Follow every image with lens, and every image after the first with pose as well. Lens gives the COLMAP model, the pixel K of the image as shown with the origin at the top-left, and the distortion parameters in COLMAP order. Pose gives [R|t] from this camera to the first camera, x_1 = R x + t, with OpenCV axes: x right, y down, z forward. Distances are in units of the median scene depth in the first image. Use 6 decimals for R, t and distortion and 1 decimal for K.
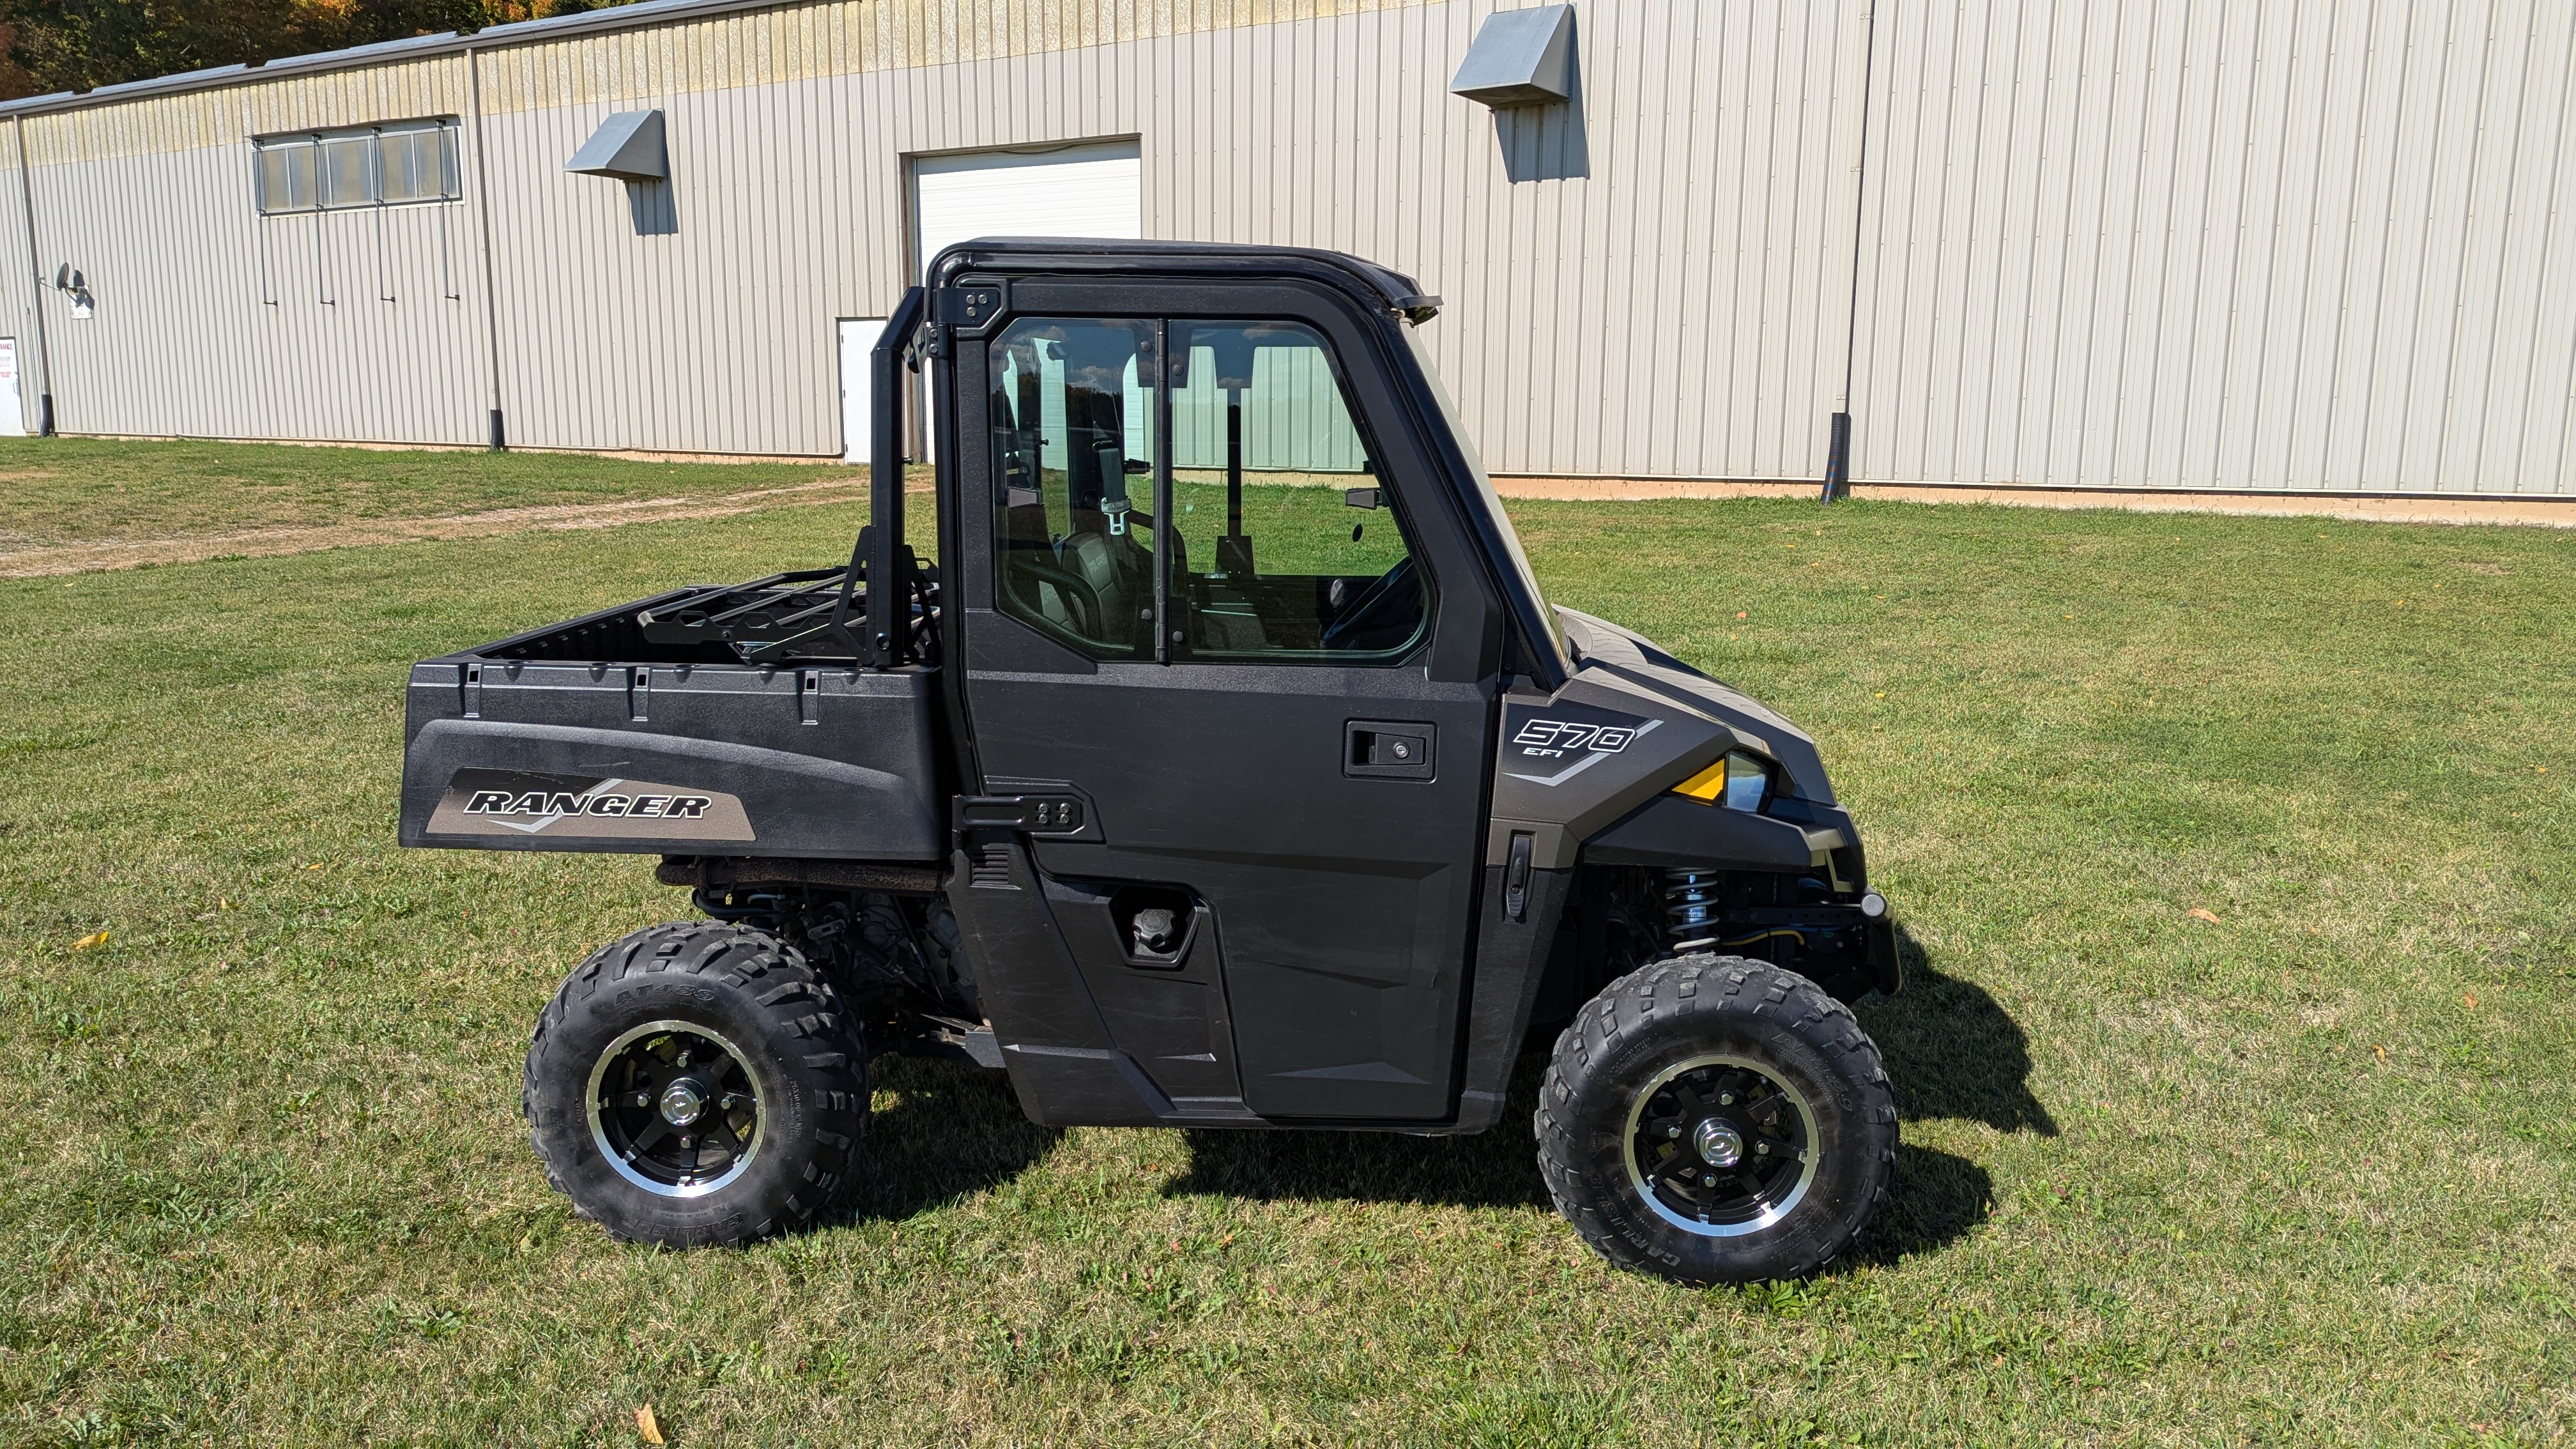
lens RADIAL K [[1824.4, 0, 1270.3], [0, 1824.4, 715.9], [0, 0, 1]] dist [0.059677, -0.048302]
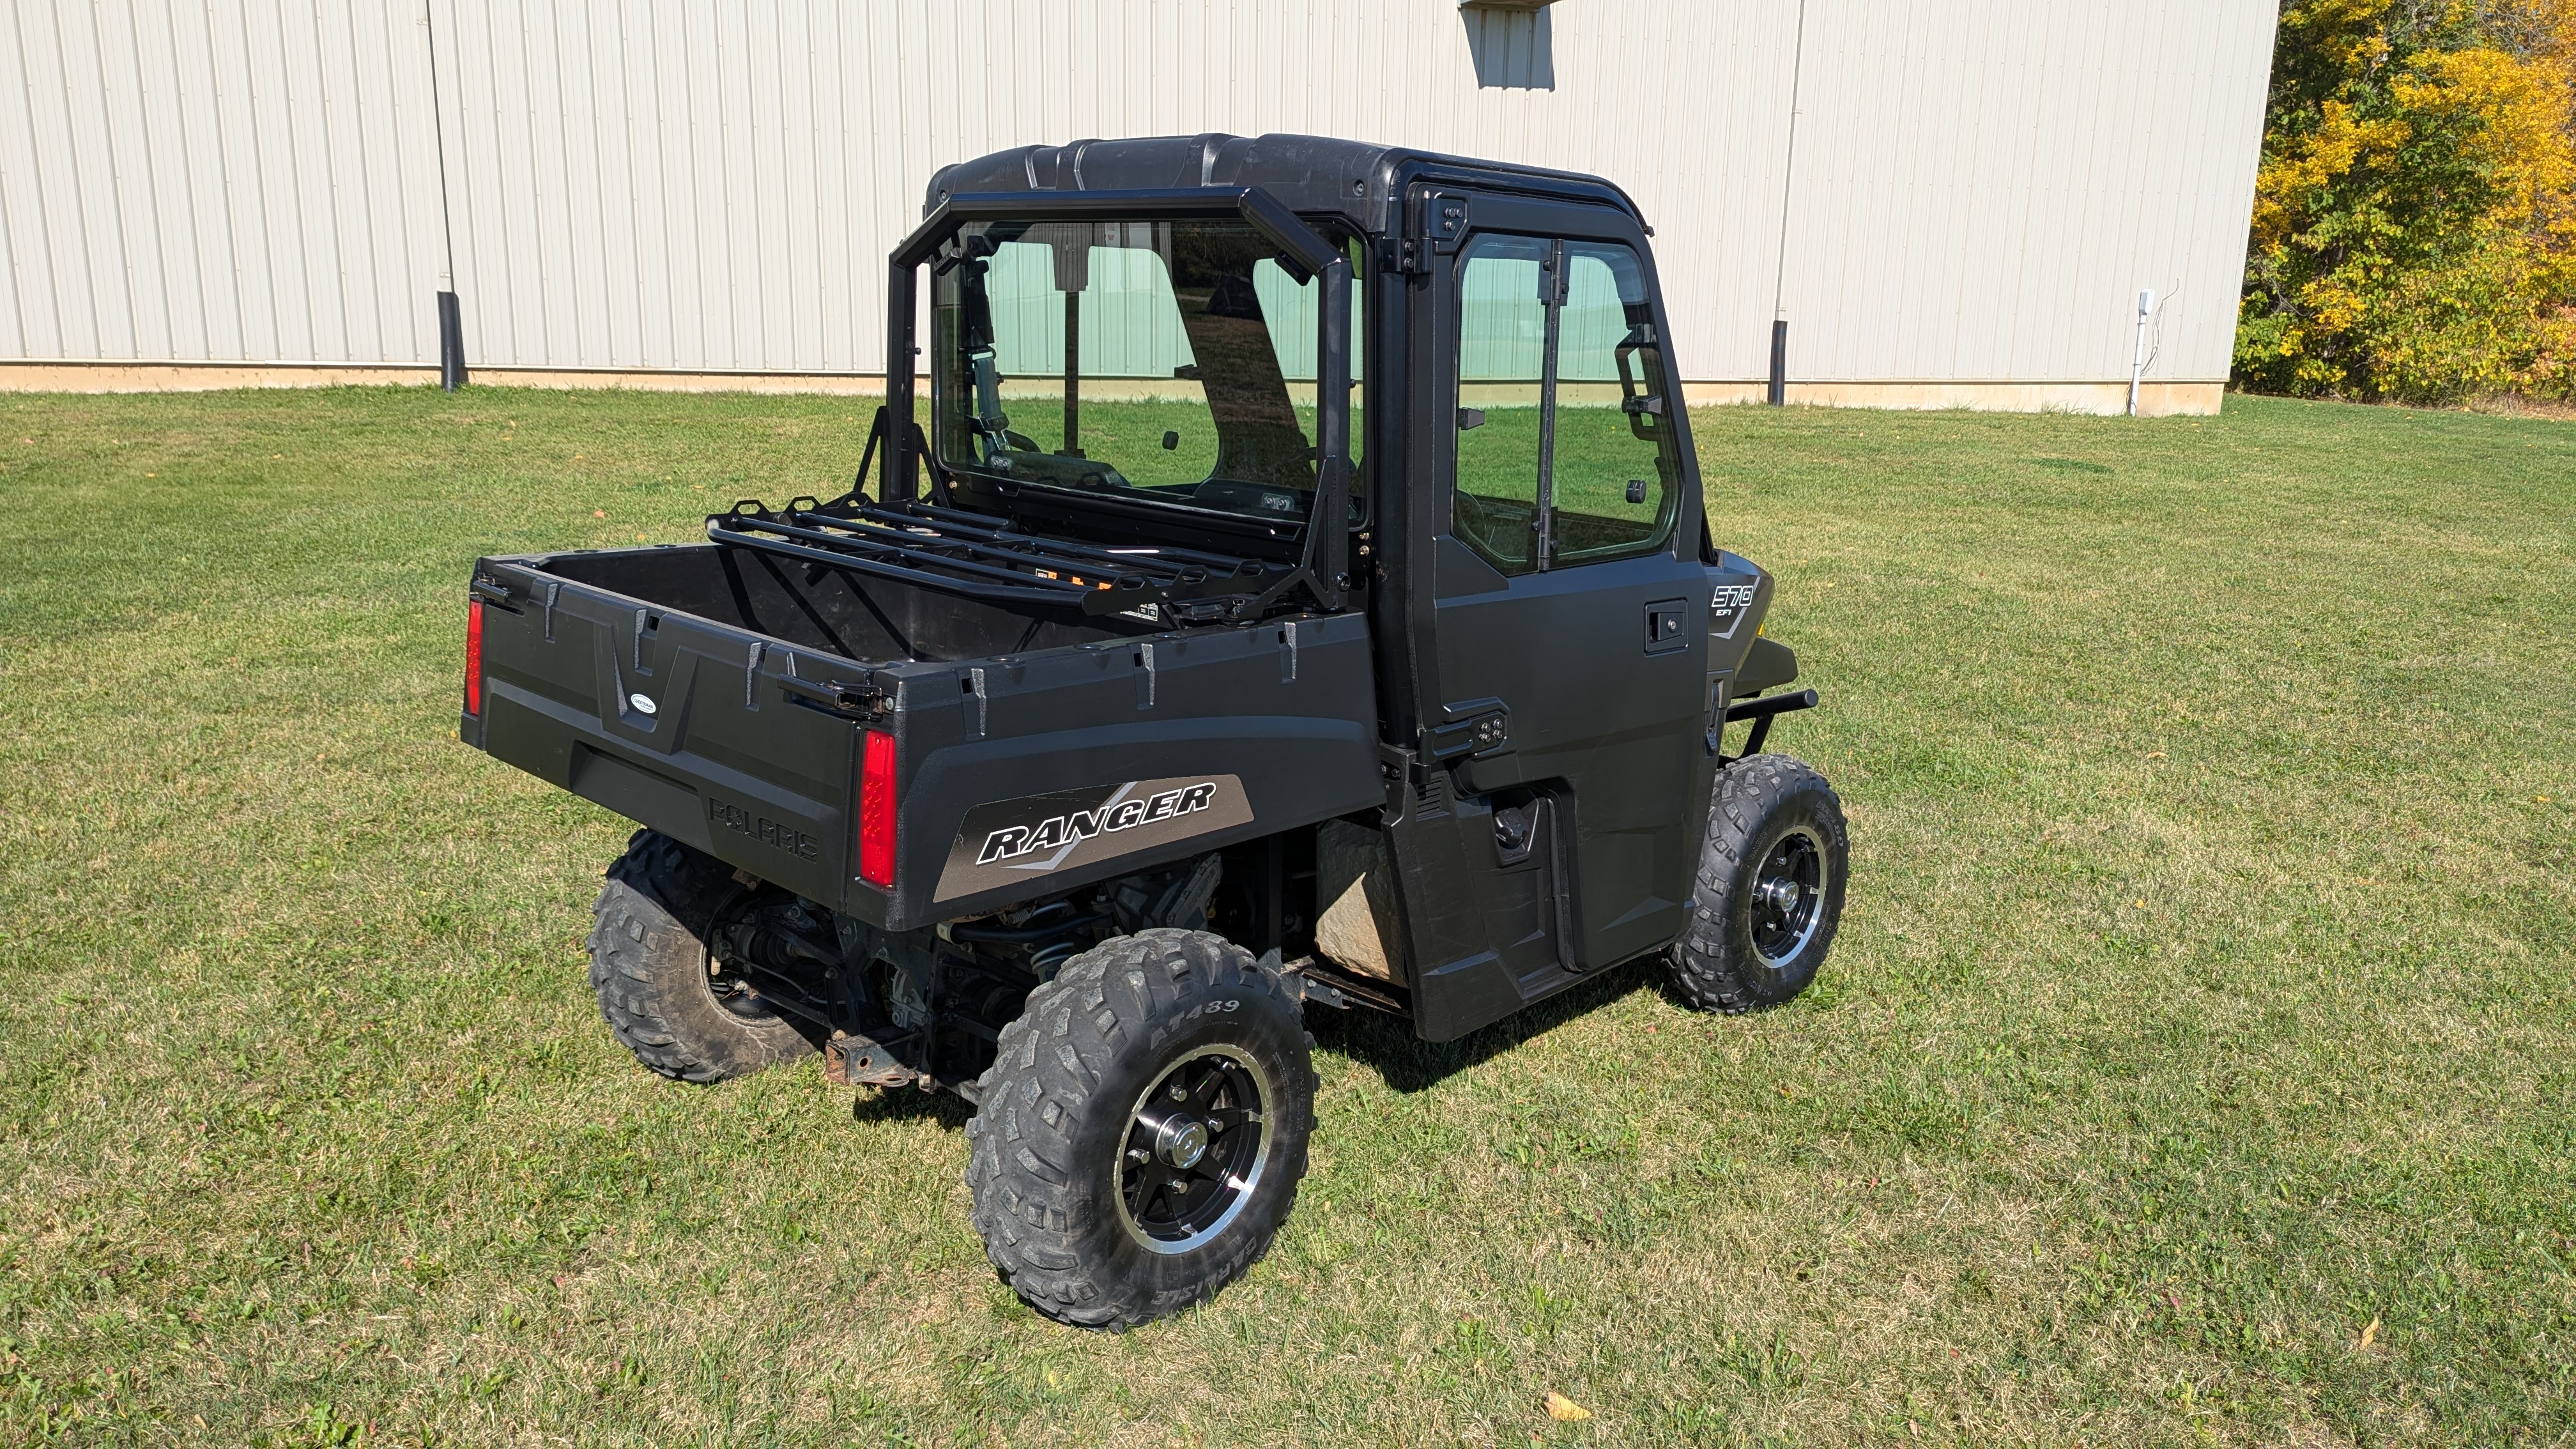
lens RADIAL K [[1824.4, 0, 1288.7], [0, 1824.4, 727.6], [0, 0, 1]] dist [0.059677, -0.048302]
pose [[0.638563, -0.165432, 0.751578, -0.775948], [0.112161, 0.986200, 0.121780, -0.068365], [-0.761352, 0.006533, 0.648306, 0.352200]]
